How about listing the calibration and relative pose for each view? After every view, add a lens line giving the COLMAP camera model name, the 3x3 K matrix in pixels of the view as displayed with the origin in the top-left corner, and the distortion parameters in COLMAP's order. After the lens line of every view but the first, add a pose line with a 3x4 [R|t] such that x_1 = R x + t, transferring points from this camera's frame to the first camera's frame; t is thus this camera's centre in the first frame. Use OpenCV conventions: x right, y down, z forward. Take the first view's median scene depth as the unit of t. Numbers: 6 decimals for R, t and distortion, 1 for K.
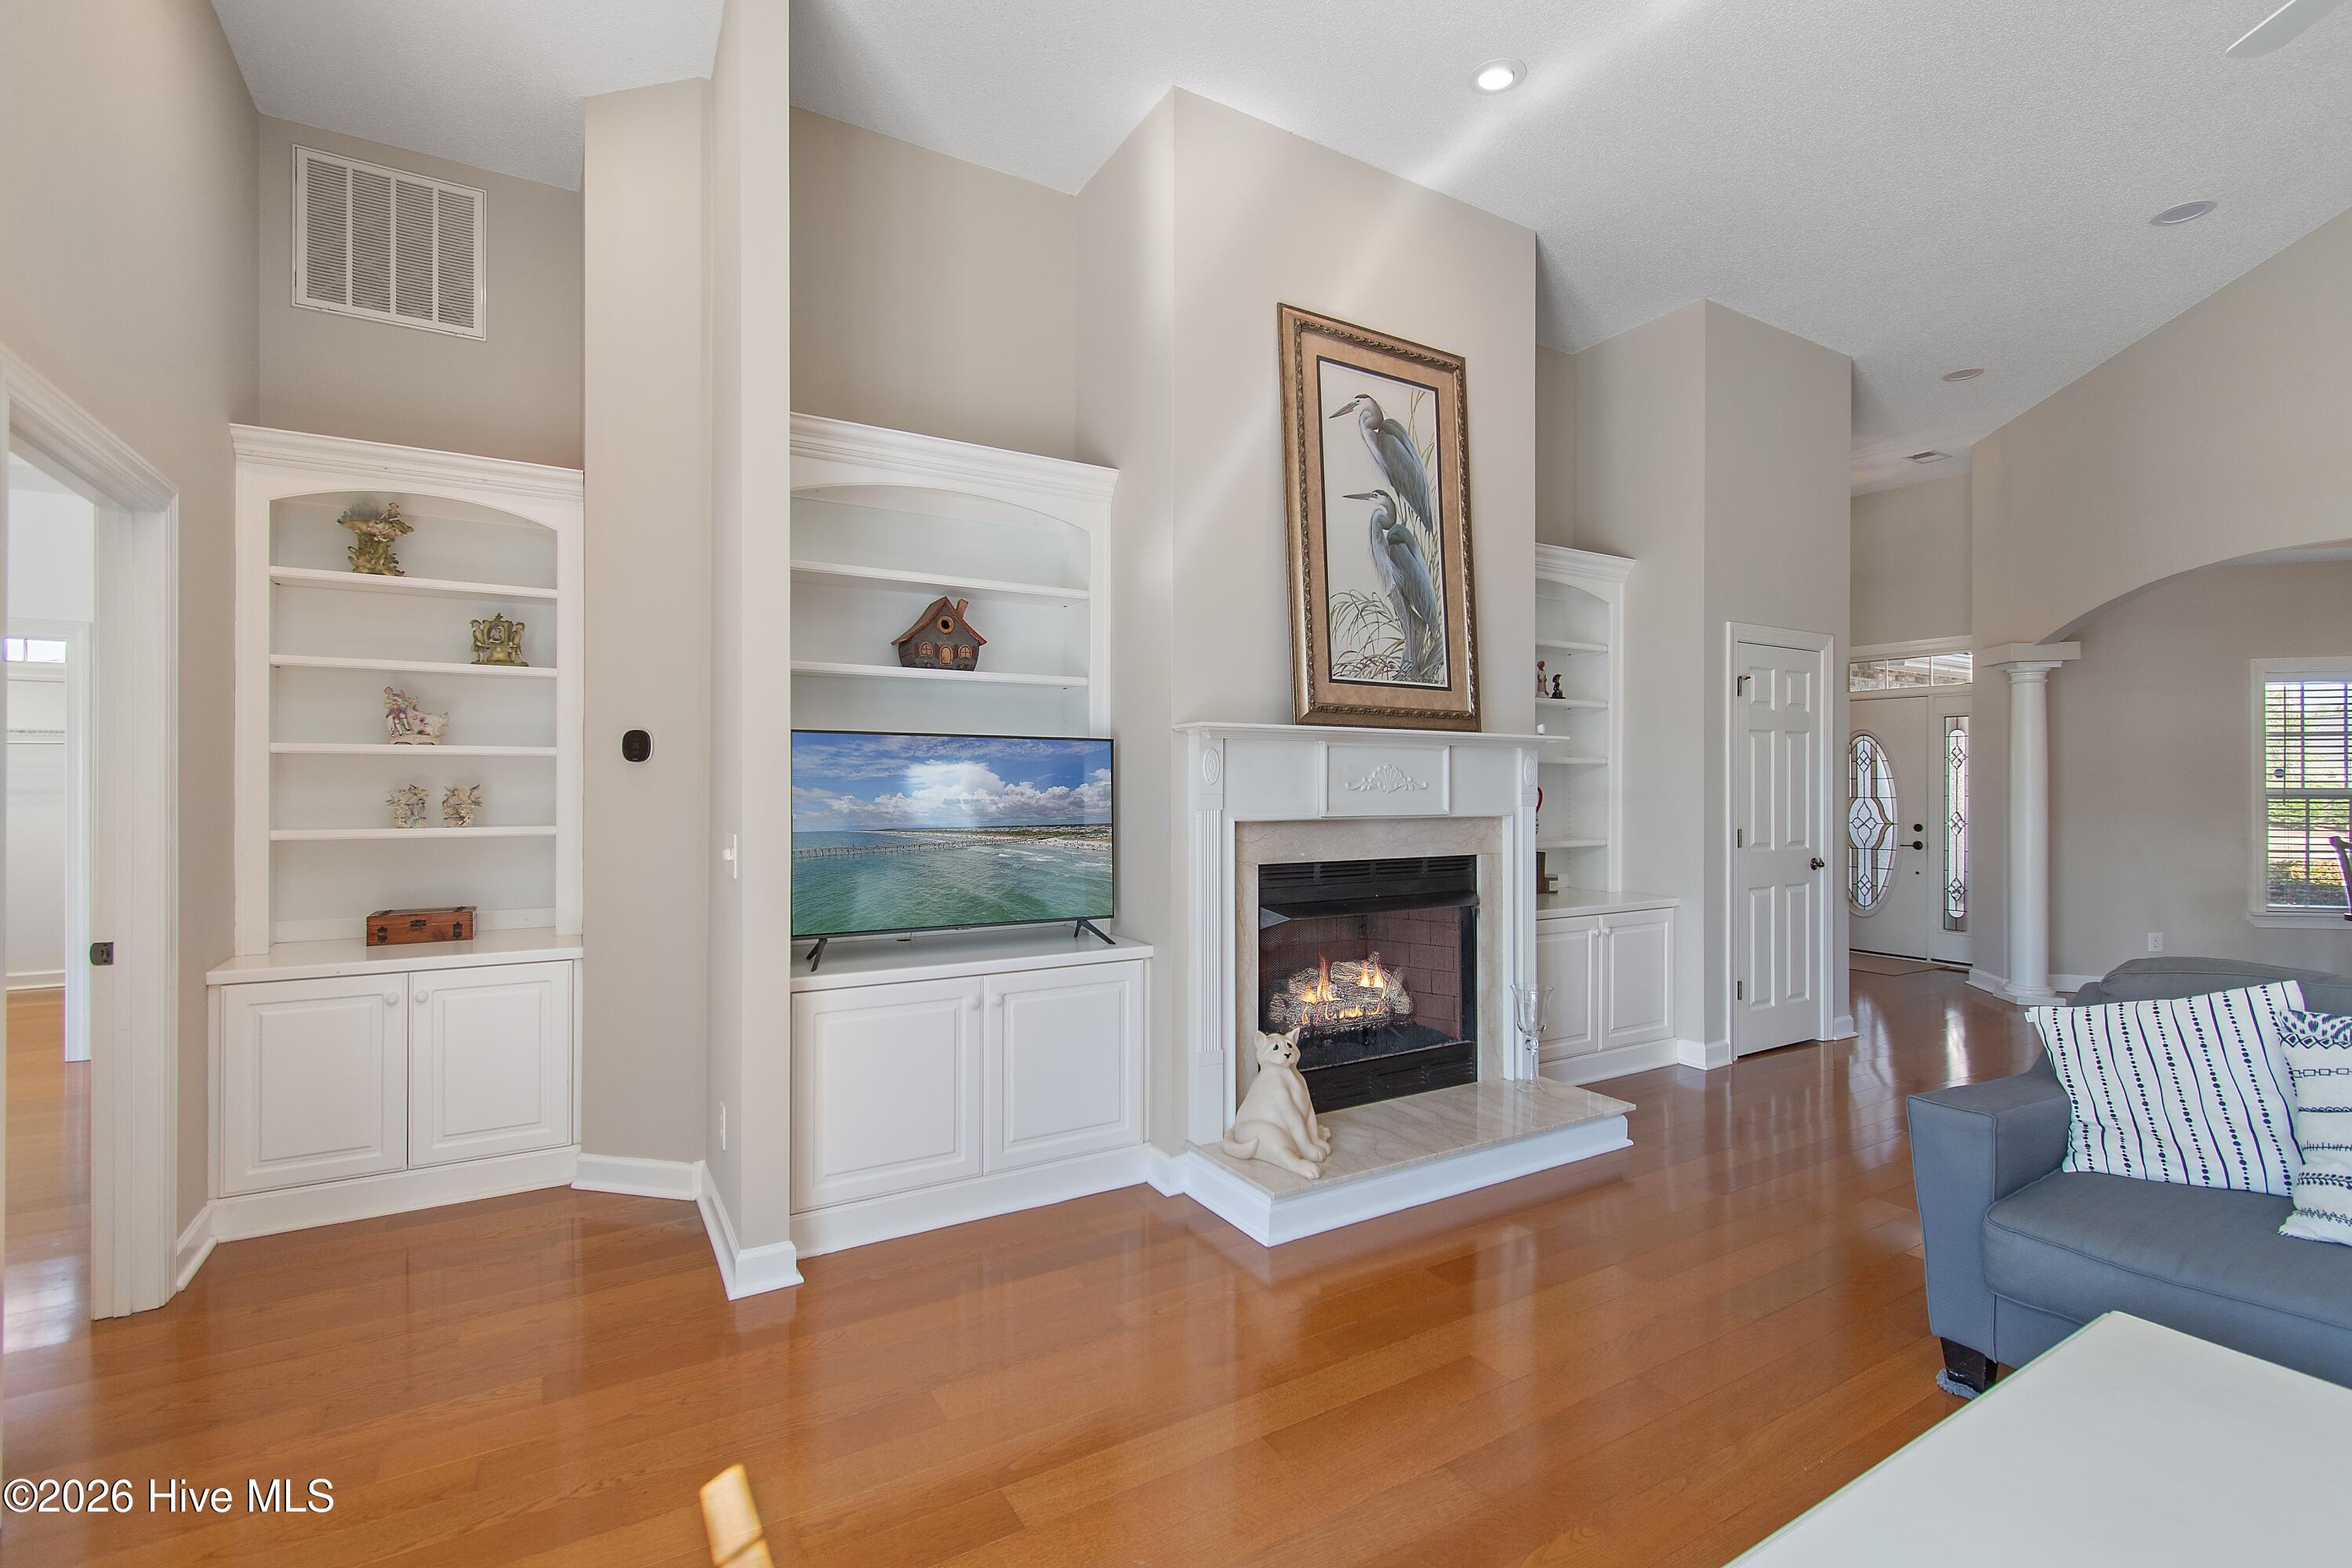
lens RADIAL K [[1035.9, 0, 1172.0], [0, 1035.9, 792.7], [0, 0, 1]] dist [0.001667, -0.000224]
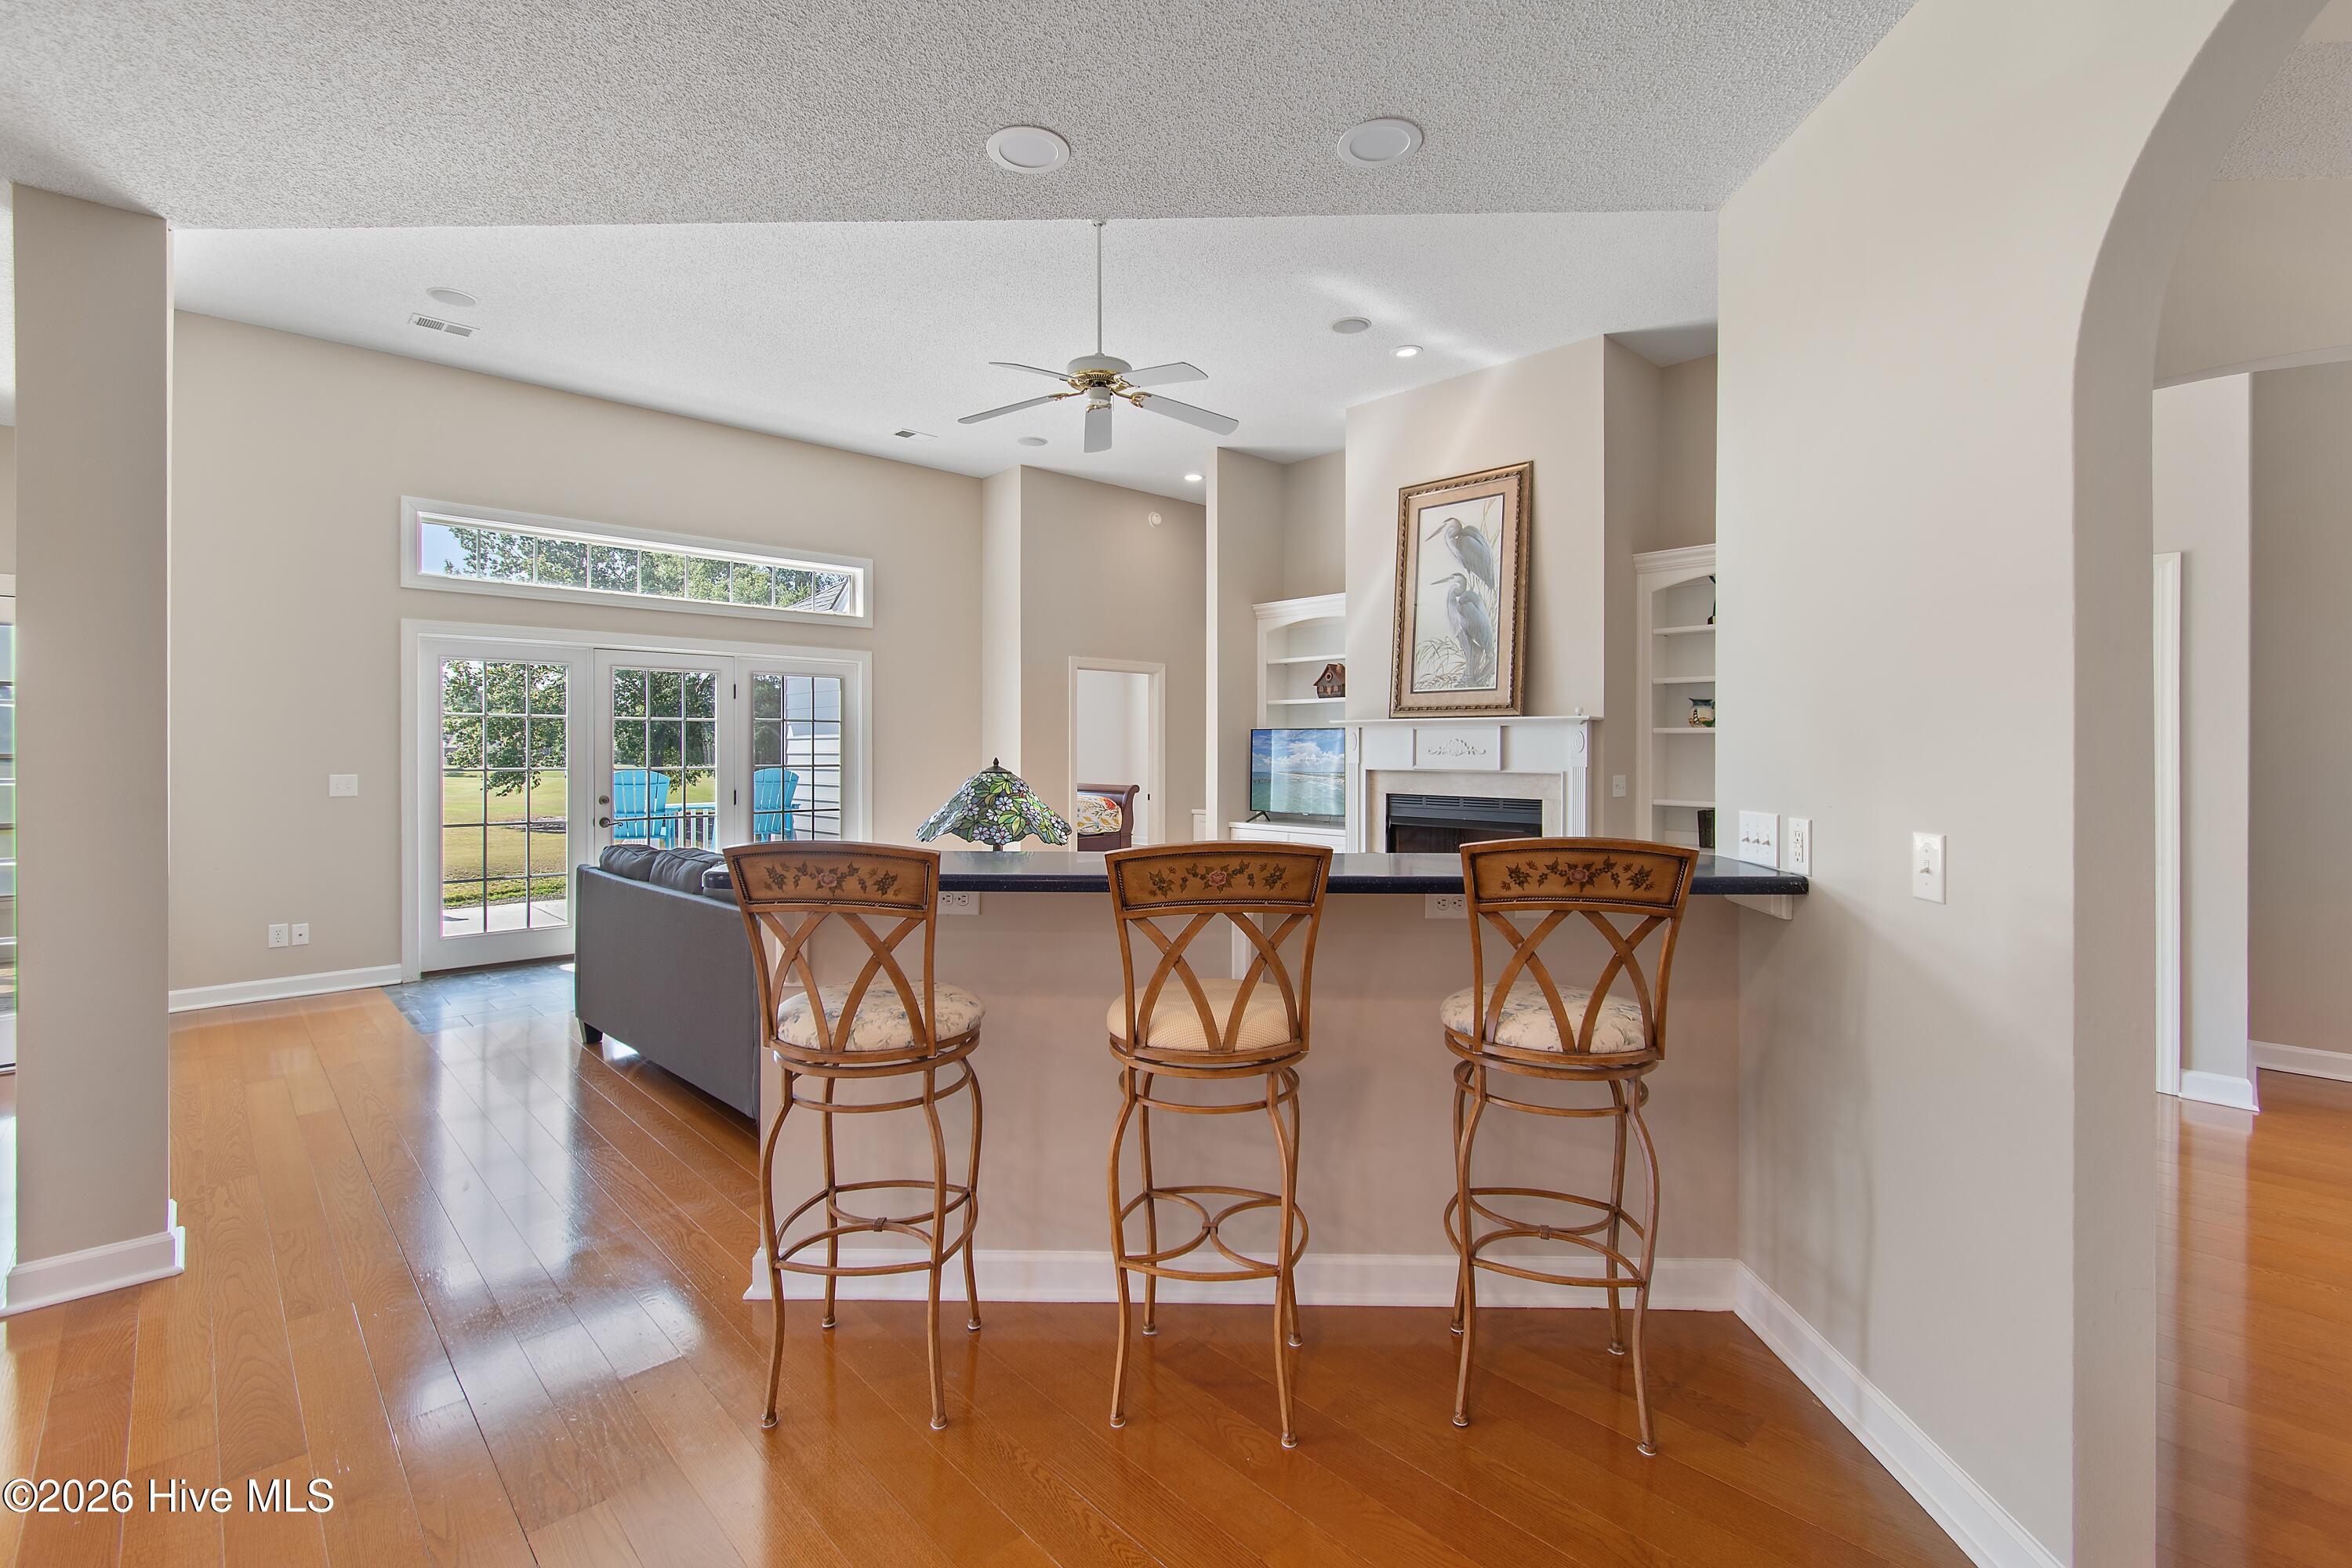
lens RADIAL K [[1047.7, 0, 1166.1], [0, 1047.7, 755.4], [0, 0, 1]] dist [0.000490, 0.000069]
pose [[0.222588, 0.006173, -0.974893, 1.718201], [-0.005244, 0.999973, 0.005135, -0.007207], [0.974898, 0.003970, 0.222615, 0.175966]]
